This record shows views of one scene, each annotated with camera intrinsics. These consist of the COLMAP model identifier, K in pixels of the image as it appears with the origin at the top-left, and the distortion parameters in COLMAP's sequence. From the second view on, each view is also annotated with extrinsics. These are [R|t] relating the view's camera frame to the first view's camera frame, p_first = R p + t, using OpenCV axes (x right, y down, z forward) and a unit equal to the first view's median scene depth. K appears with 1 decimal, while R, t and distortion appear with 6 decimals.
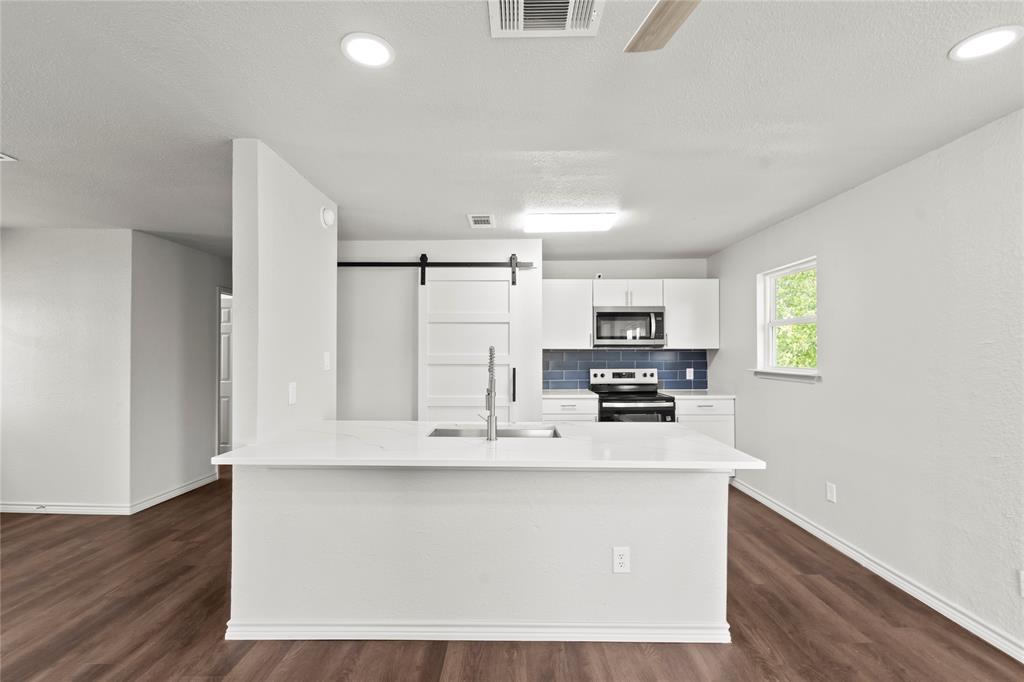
lens RADIAL K [[445.6, 0, 505.9], [0, 445.6, 348.4], [0, 0, 1]] dist [0.000864, 0.000044]
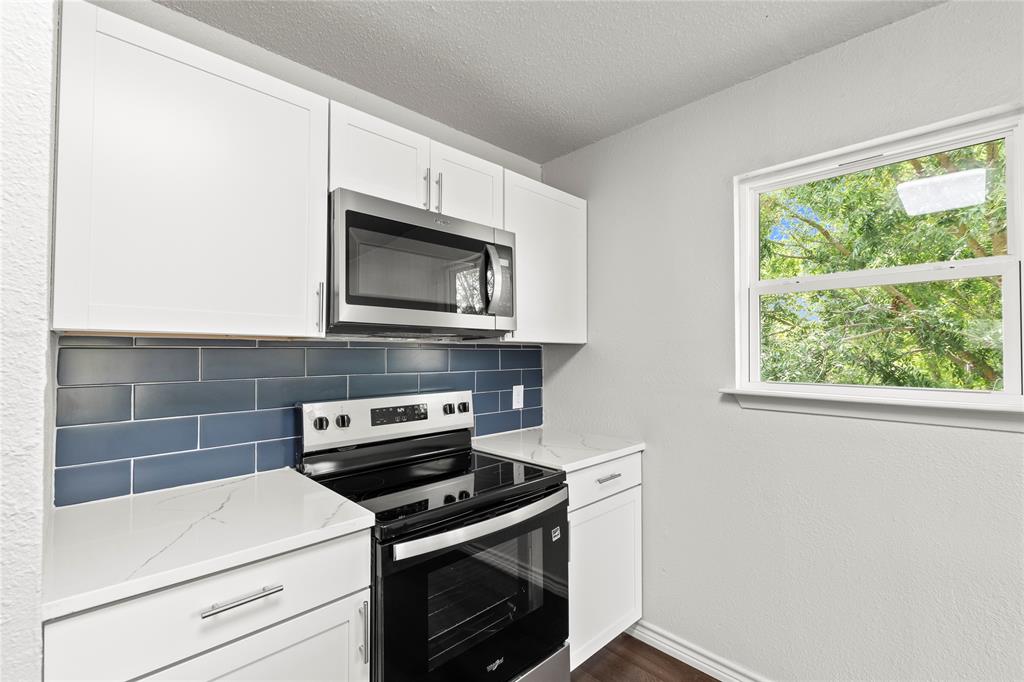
lens RADIAL K [[445.6, 0, 505.9], [0, 445.6, 348.4], [0, 0, 1]] dist [0.000864, 0.000044]
pose [[0.714850, 0.009595, 0.699212, 0.074795], [-0.005497, 0.999952, -0.008103, 0.009645], [-0.699256, 0.001949, 0.714869, 0.702092]]
